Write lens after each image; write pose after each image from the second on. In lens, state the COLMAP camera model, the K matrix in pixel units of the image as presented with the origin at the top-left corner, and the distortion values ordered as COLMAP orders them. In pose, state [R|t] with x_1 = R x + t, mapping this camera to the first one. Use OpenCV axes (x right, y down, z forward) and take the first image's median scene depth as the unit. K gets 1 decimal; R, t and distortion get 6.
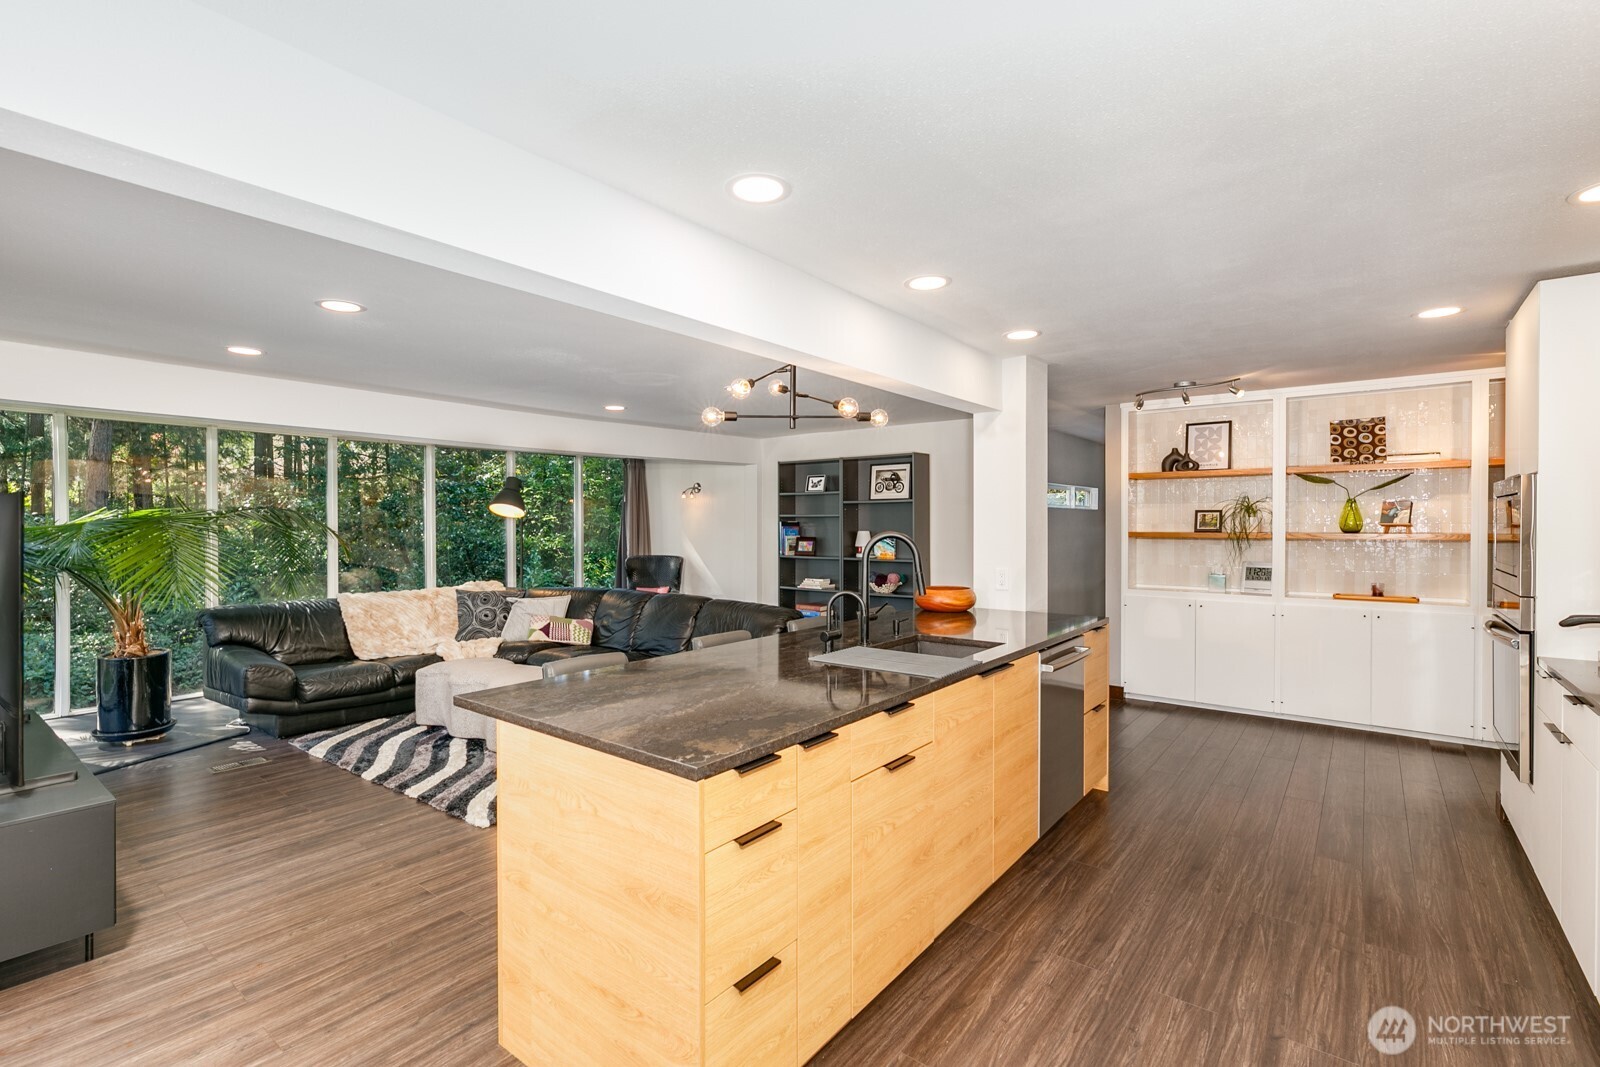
lens RADIAL K [[738.5, 0, 801.8], [0, 738.5, 532.2], [0, 0, 1]] dist [-0.000200, -0.000400]
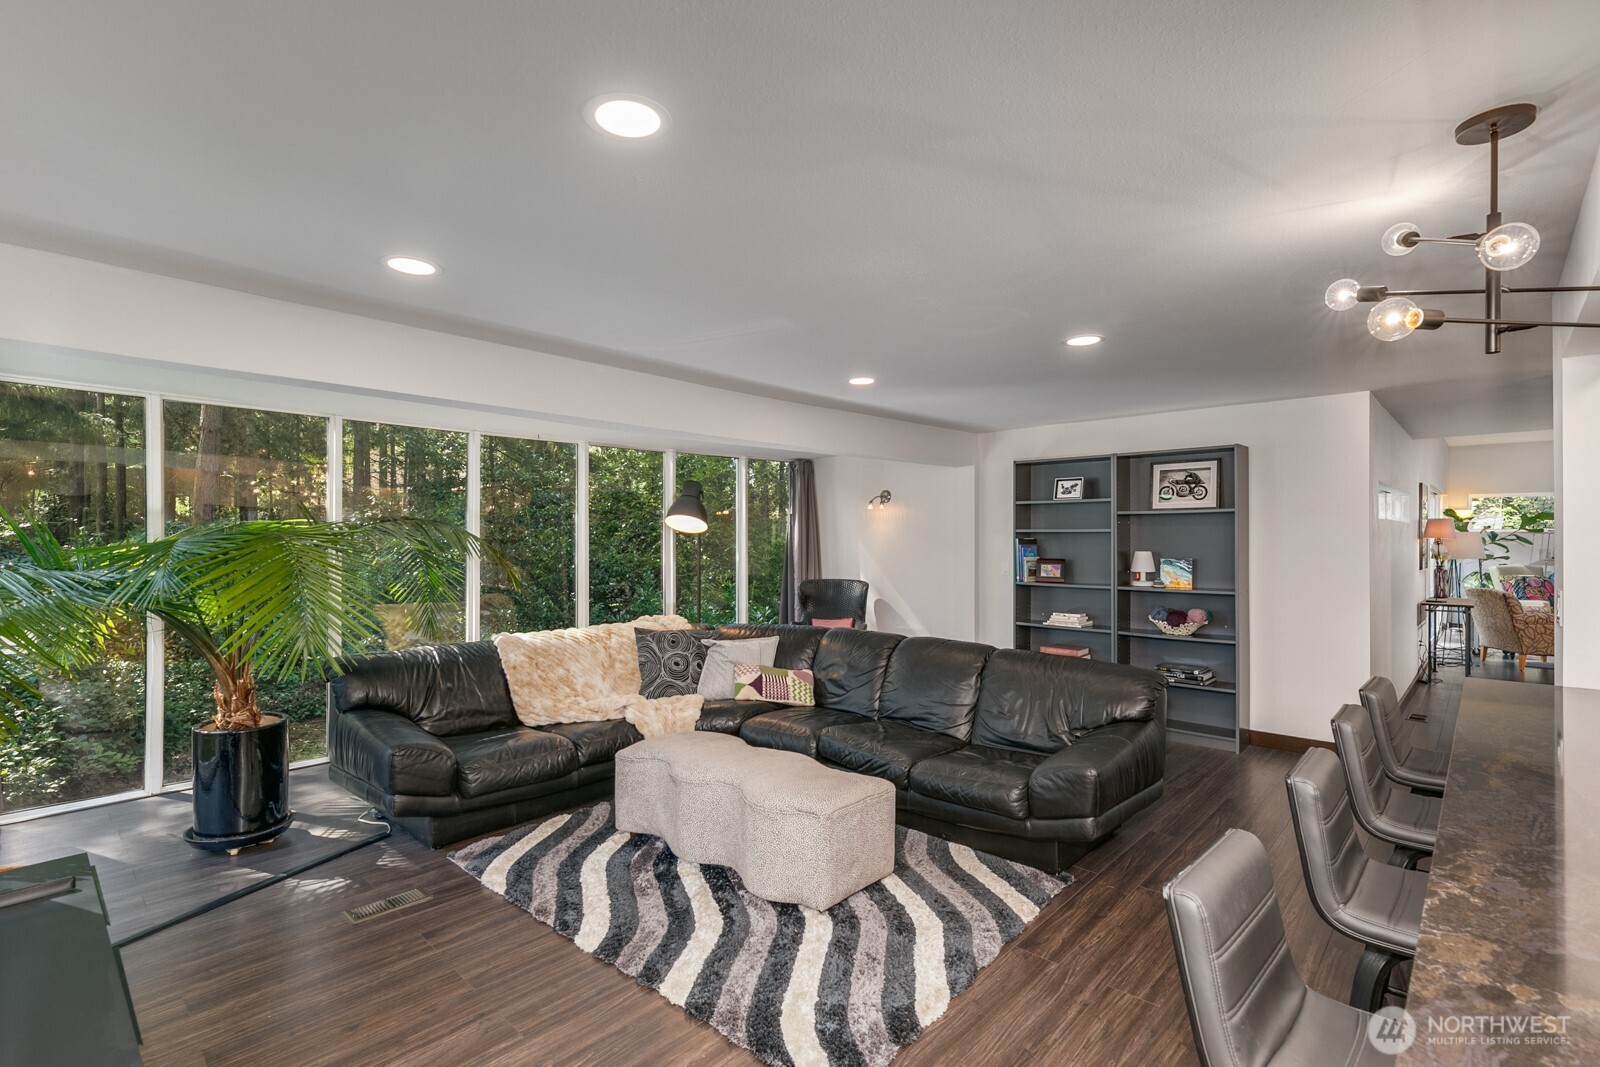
lens RADIAL K [[738.5, 0, 788.8], [0, 738.5, 539.7], [0, 0, 1]] dist [-0.000200, -0.000400]
pose [[0.995503, 0.002672, -0.094697, -0.247206], [-0.003711, 0.999935, -0.010798, -0.004976], [0.094662, 0.011101, 0.995448, 0.268395]]
